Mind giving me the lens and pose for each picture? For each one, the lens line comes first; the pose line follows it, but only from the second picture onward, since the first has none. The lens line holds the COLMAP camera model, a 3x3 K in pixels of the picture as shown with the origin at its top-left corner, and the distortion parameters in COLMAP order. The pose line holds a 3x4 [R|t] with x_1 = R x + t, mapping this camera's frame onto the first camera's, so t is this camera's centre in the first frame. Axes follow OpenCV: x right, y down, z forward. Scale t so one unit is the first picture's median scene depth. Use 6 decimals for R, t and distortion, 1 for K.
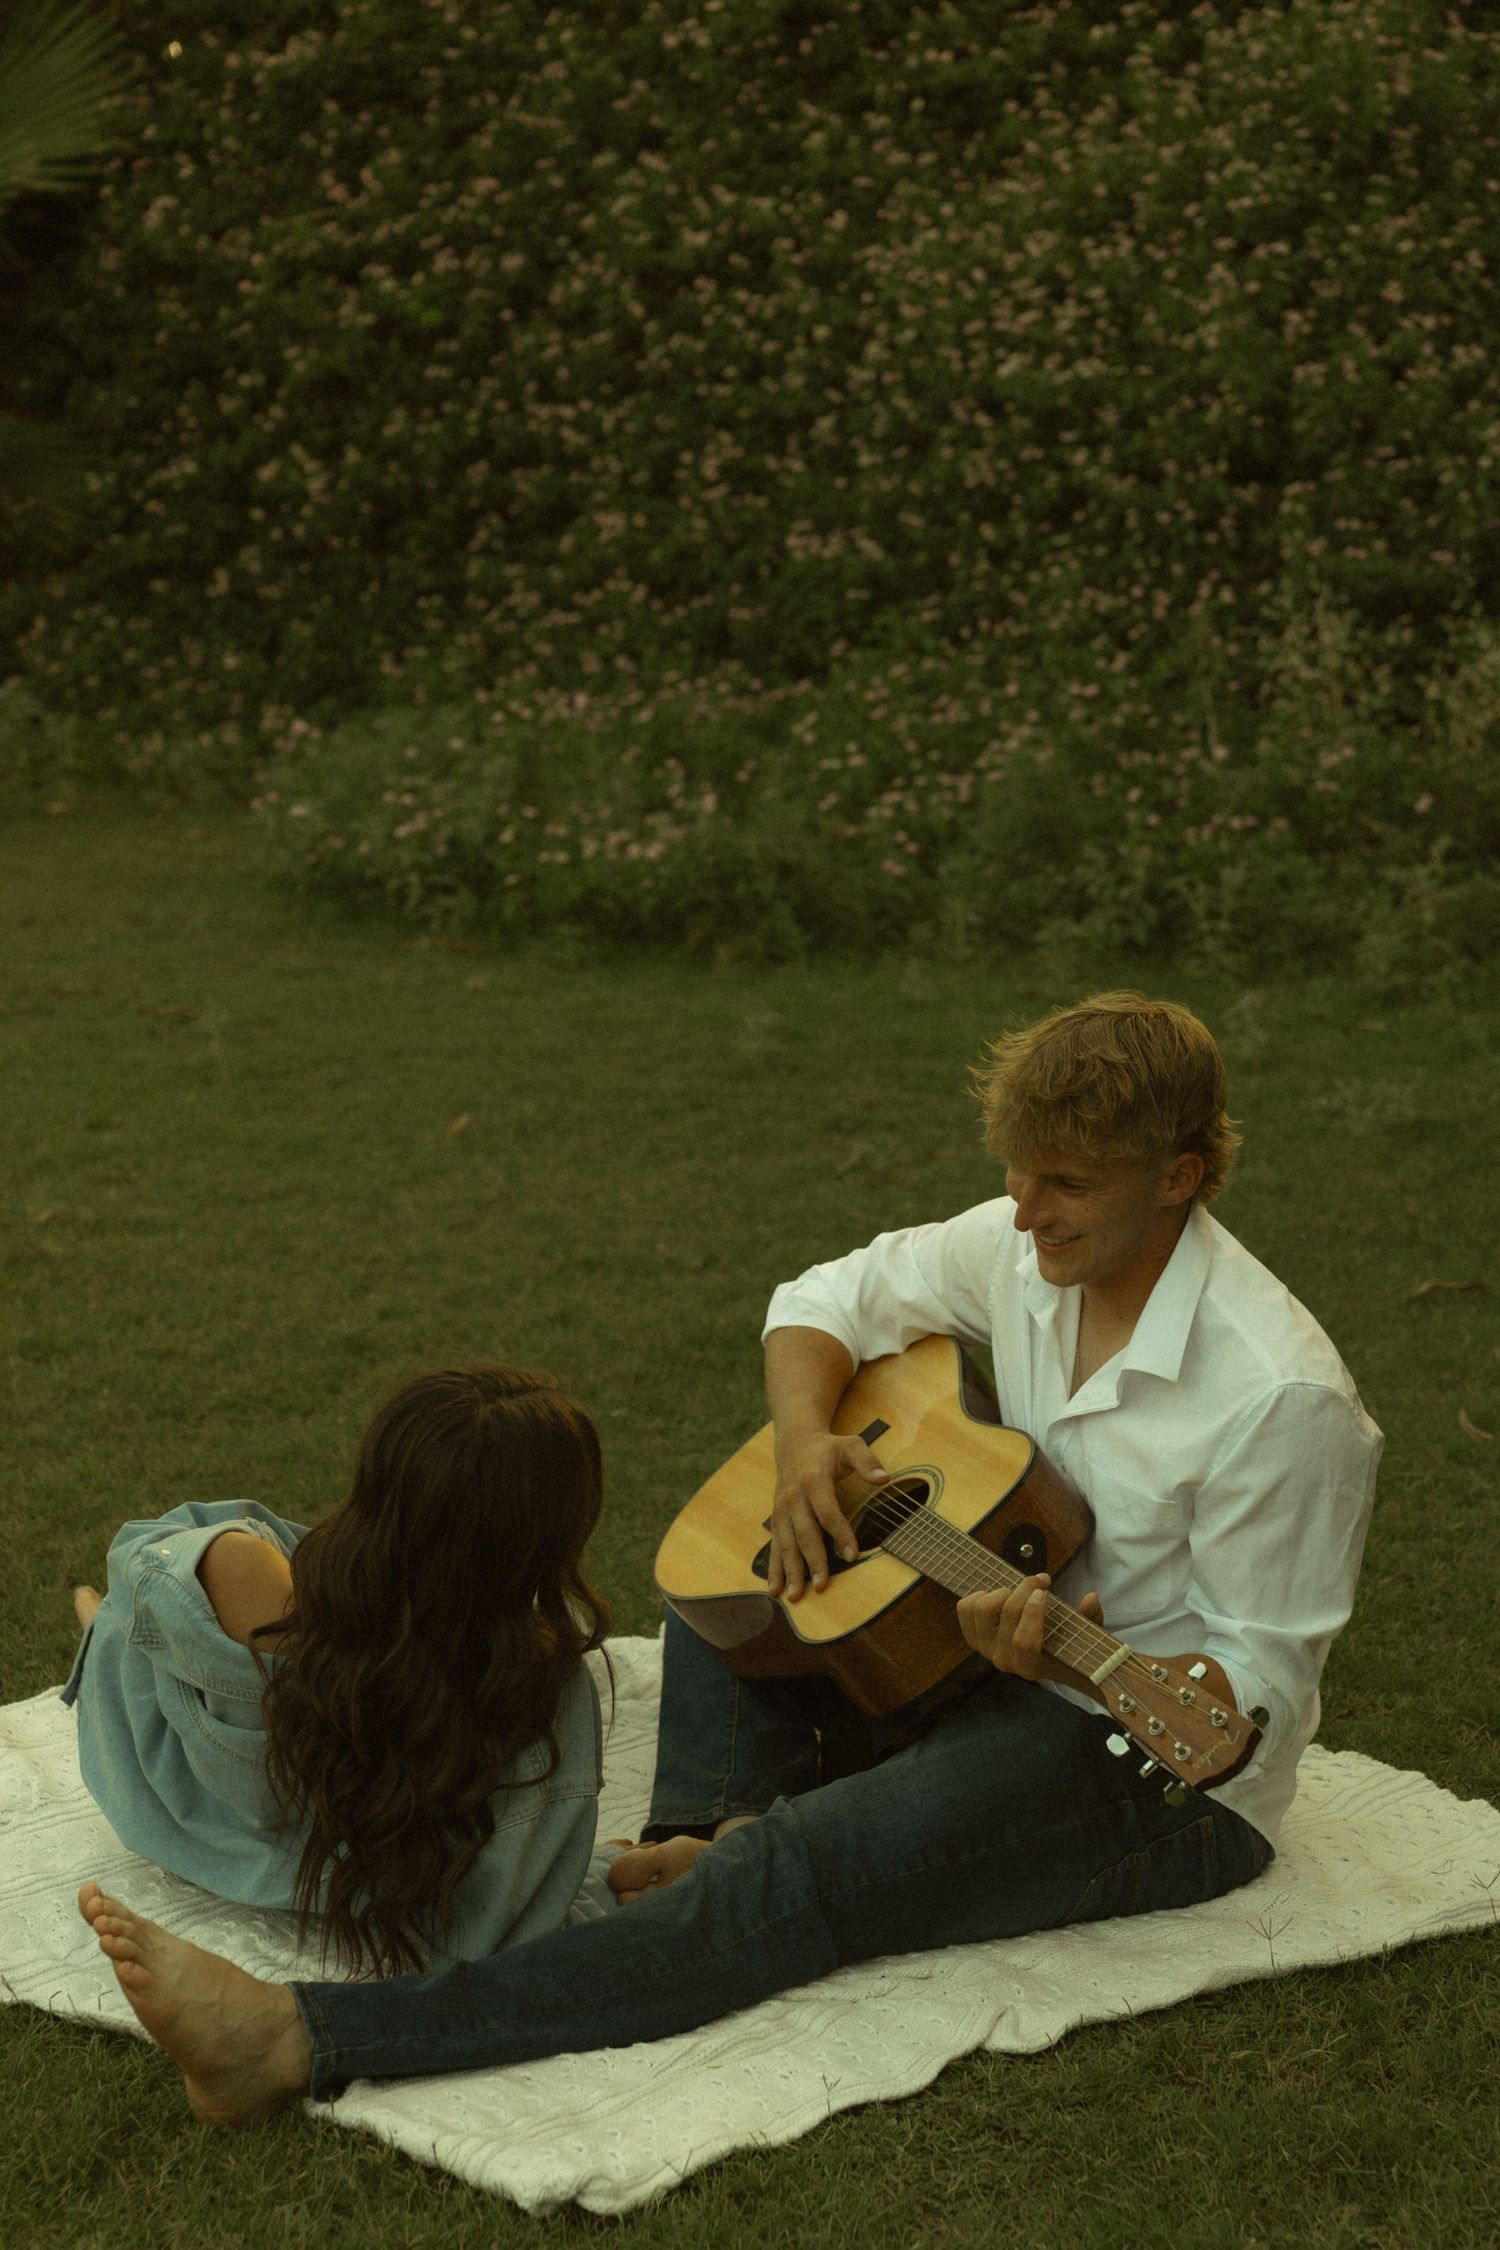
lens RADIAL K [[3672.6, 0, 750.4], [0, 3672.6, 1155.3], [0, 0, 1]] dist [-0.259580, 2.394609]
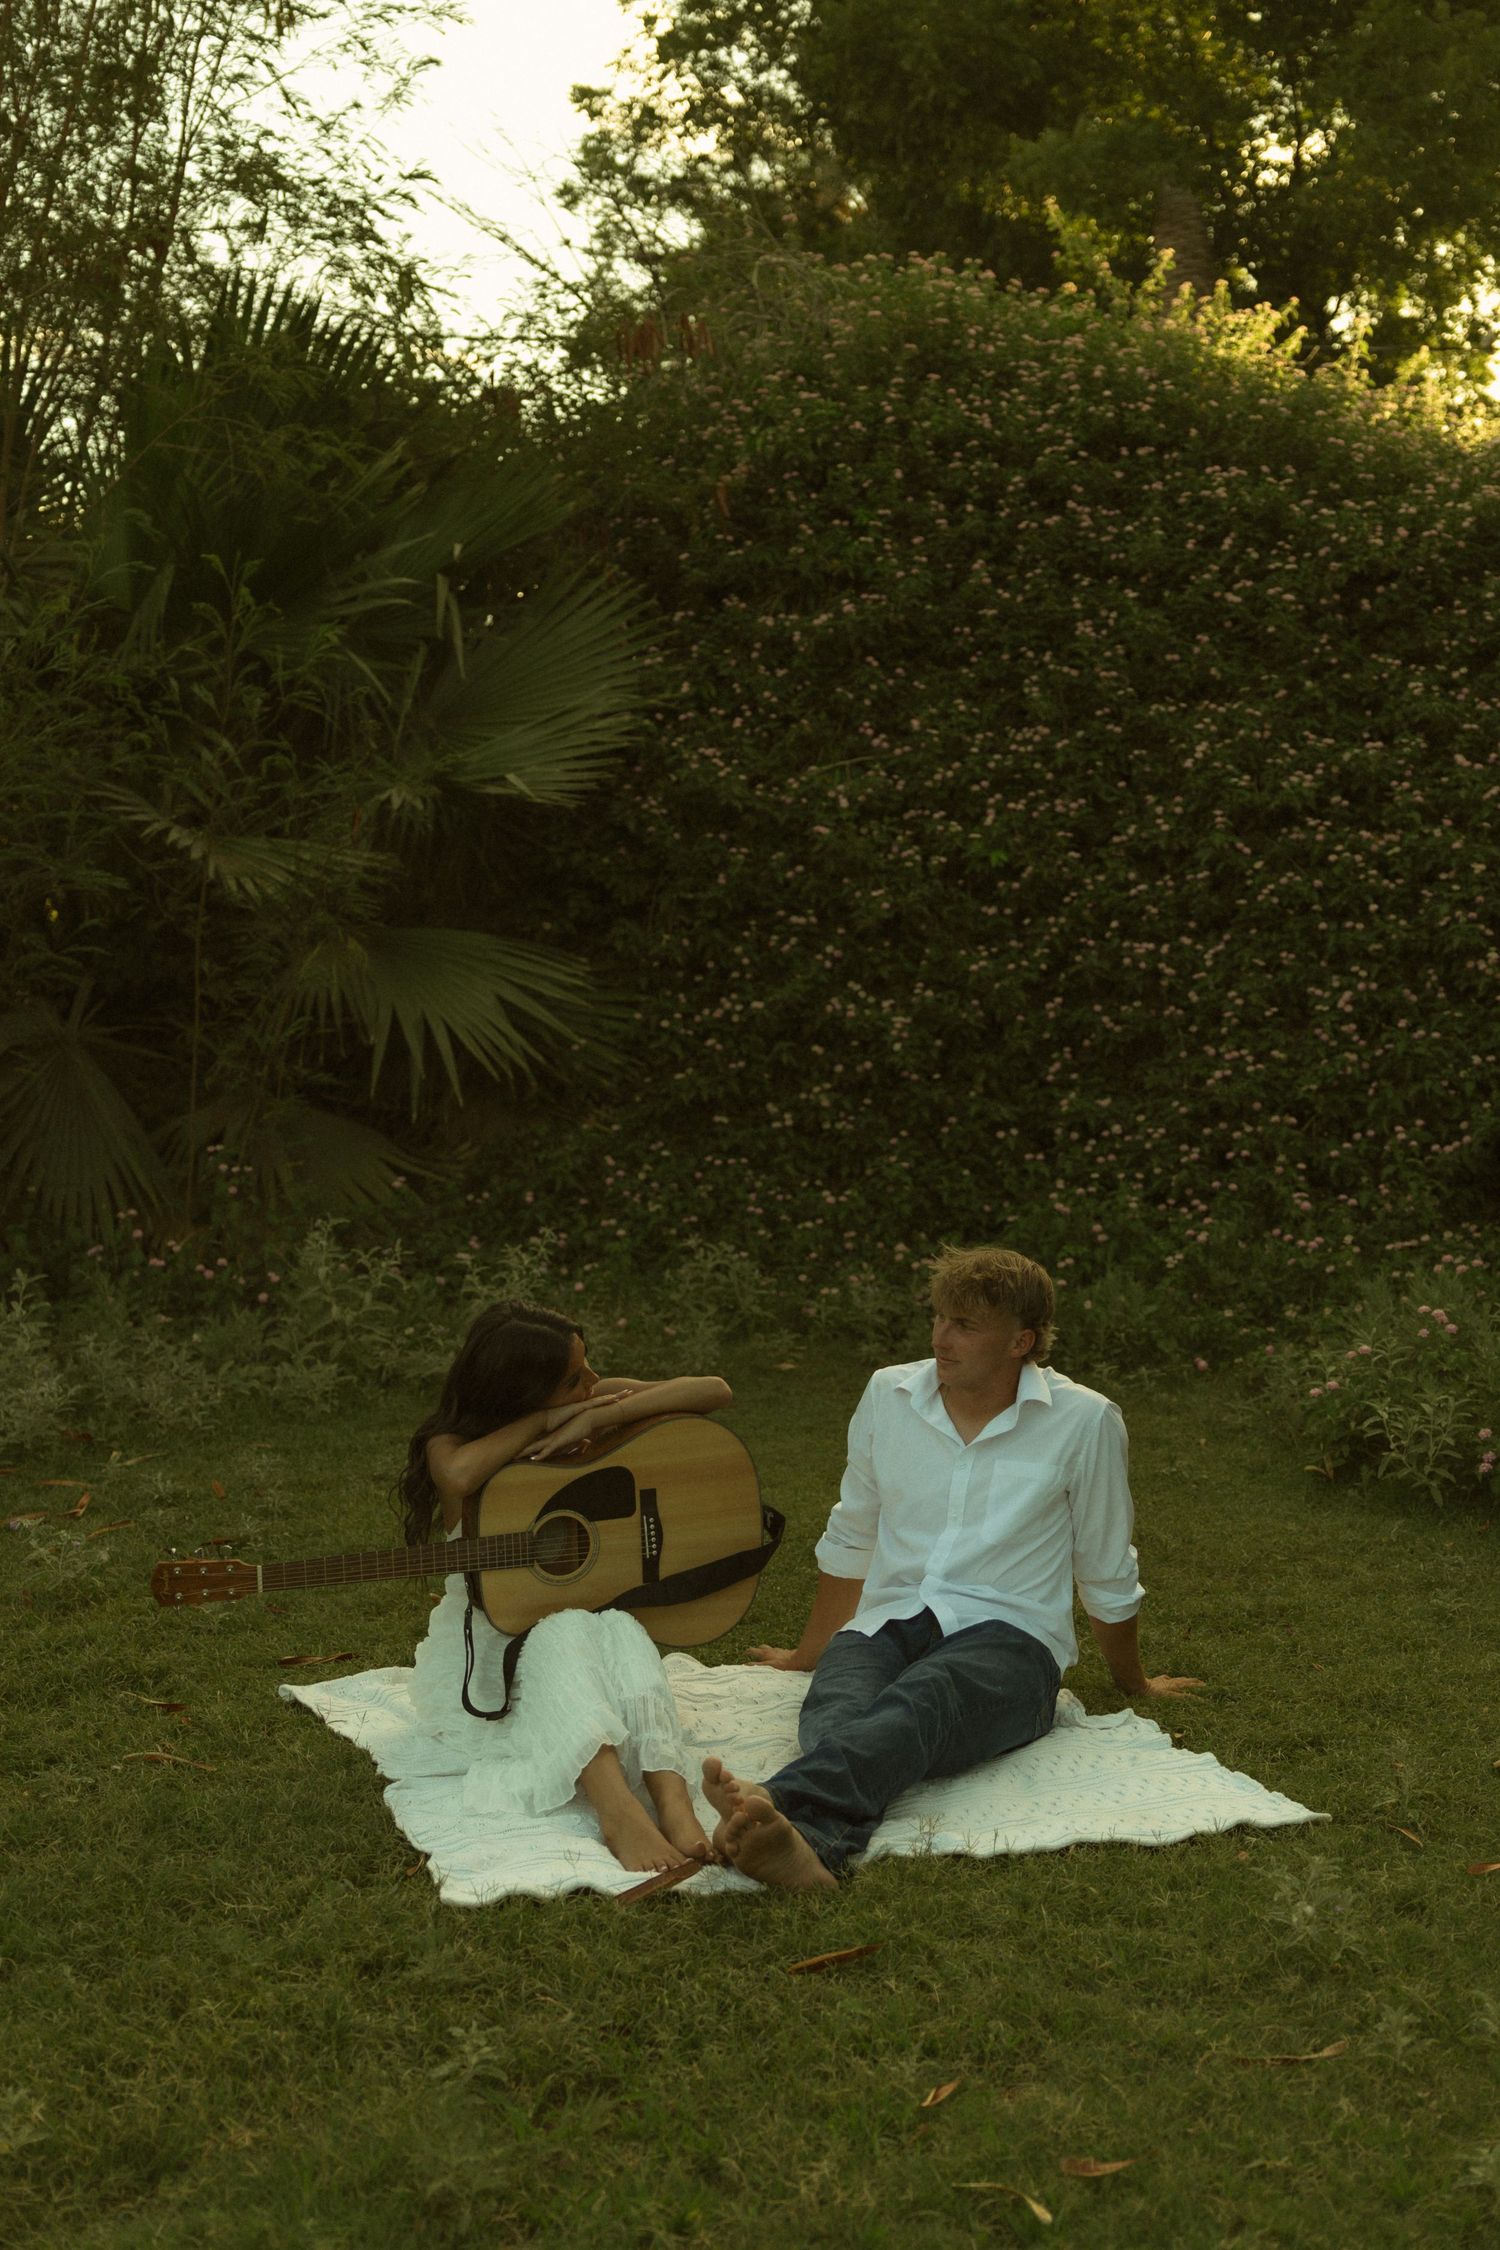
lens RADIAL K [[2713.9, 0, 750.0], [0, 2713.9, 1125.0], [0, 0, 1]] dist [0.227790, -1.156332]
pose [[0.986972, -0.018404, 0.159834, -0.293443], [0.039035, 0.991145, -0.126918, -0.063838], [-0.156082, 0.131504, 0.978951, 0.284348]]
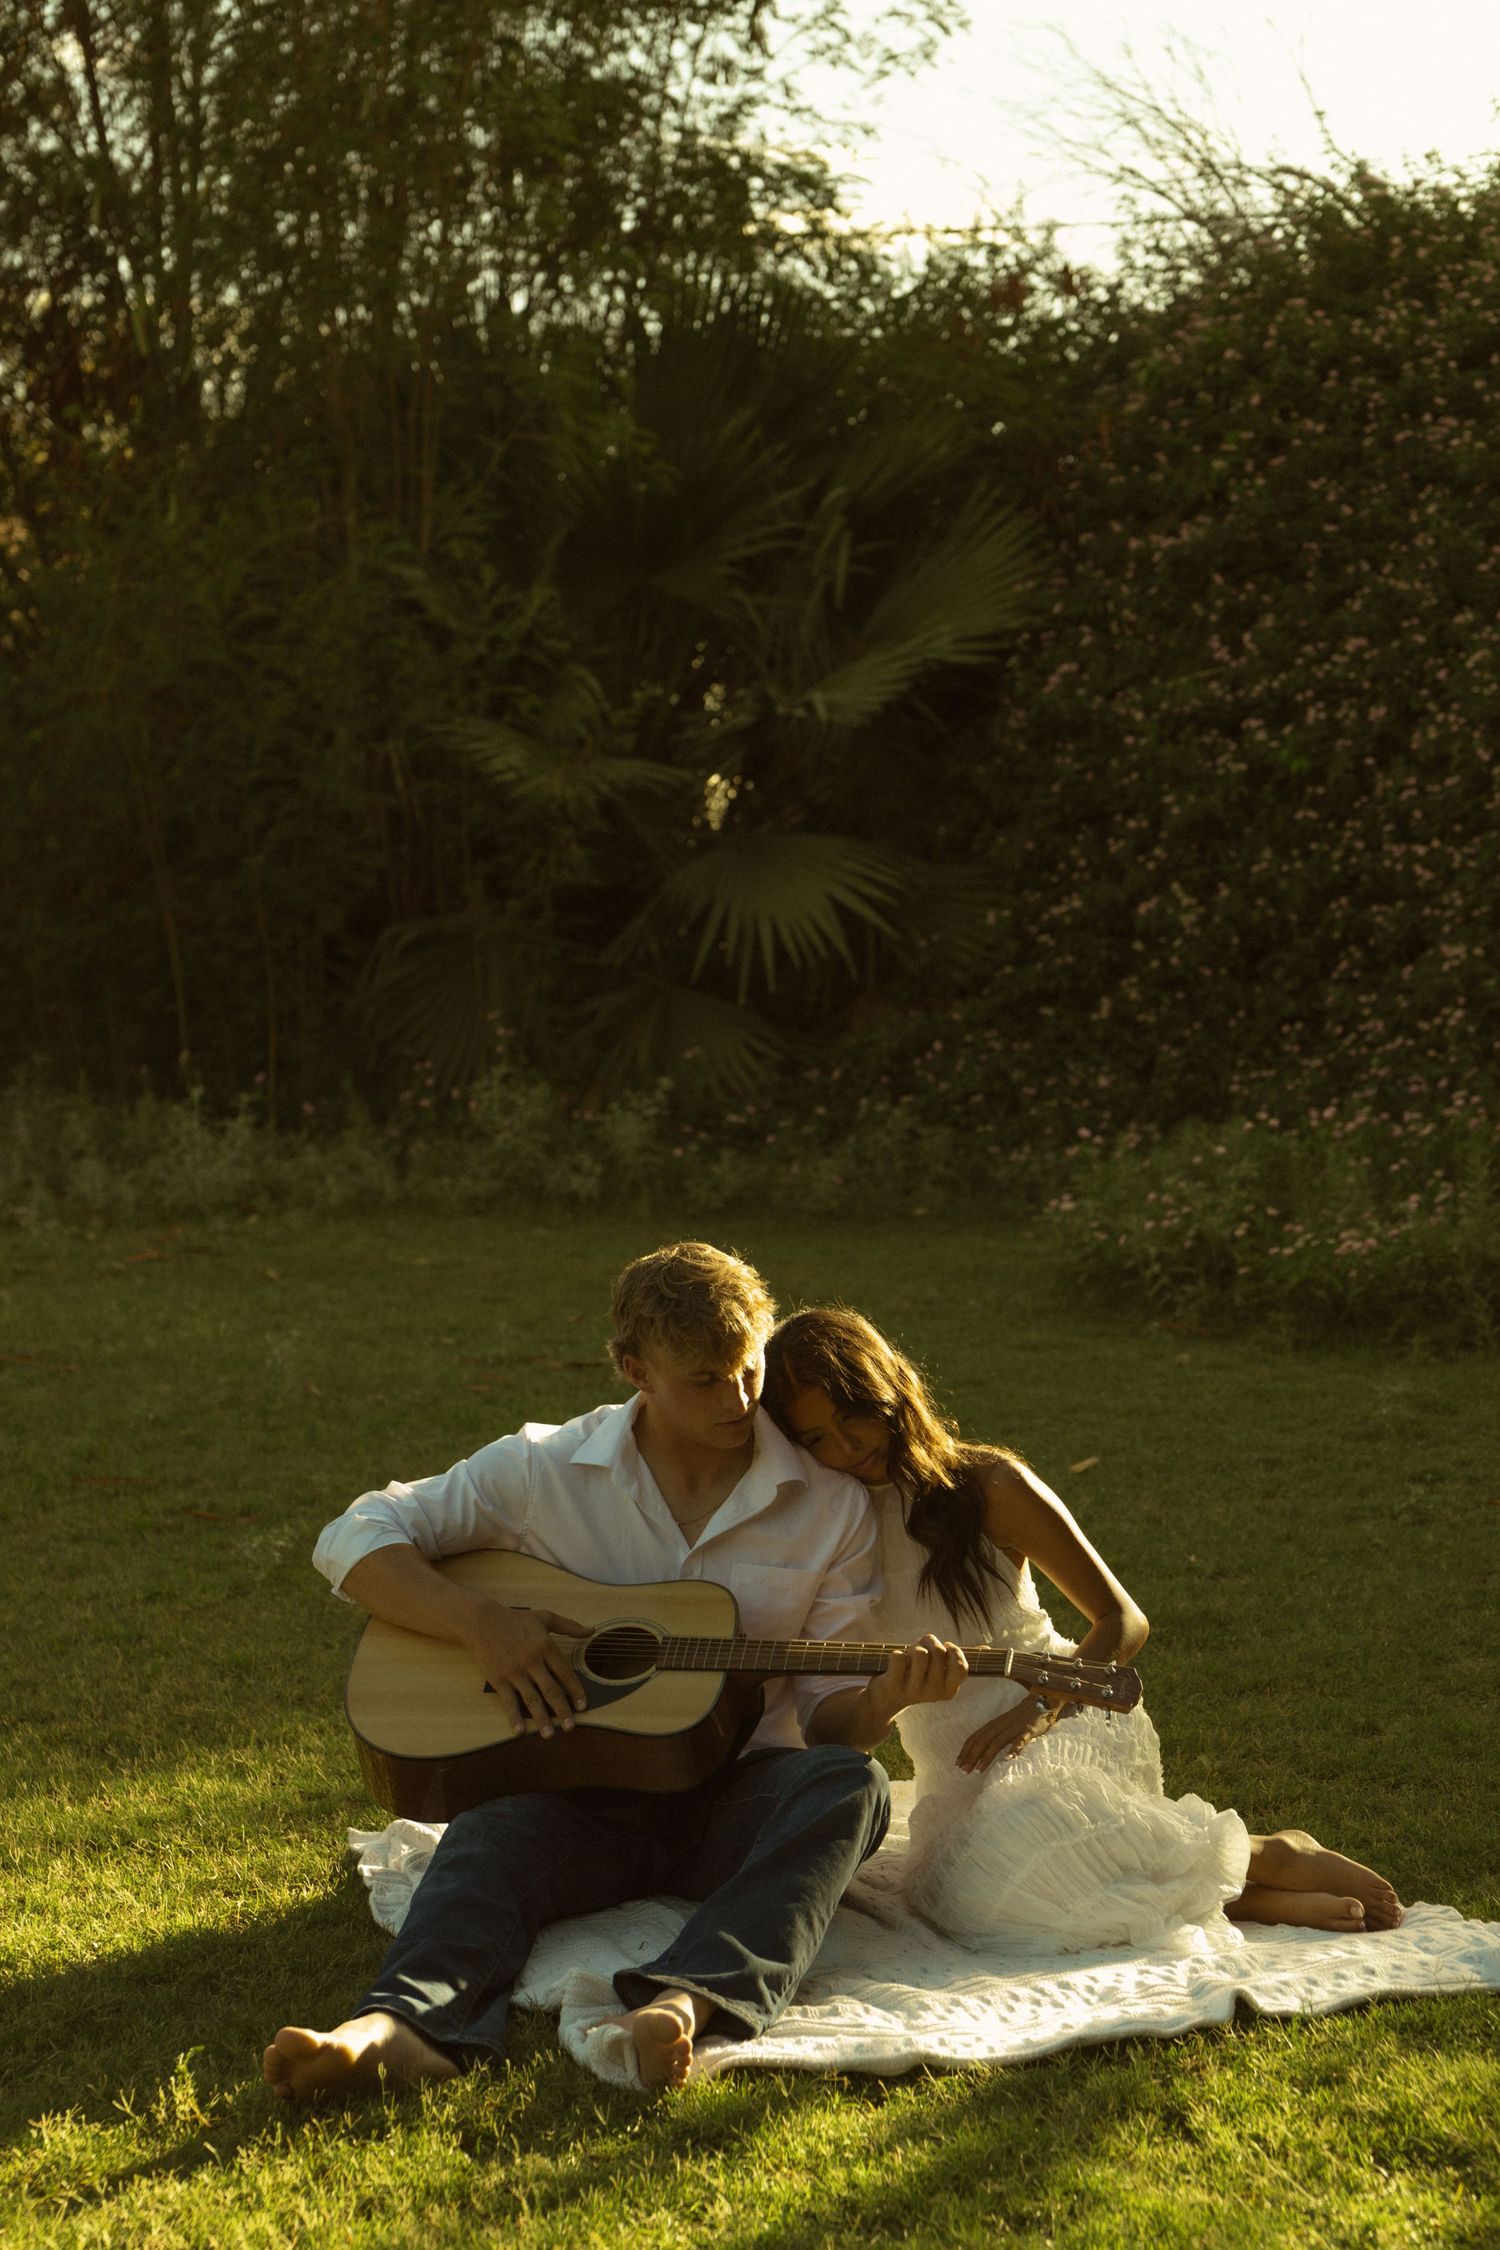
lens RADIAL K [[3847.6, 0, 808.7], [0, 3847.6, 1034.0], [0, 0, 1]] dist [-0.216042, 4.451998]
pose [[0.961204, 0.003348, -0.275819, 0.088917], [-0.045348, 0.988239, -0.146036, 0.020380], [0.272087, 0.152878, 0.950051, -0.101973]]
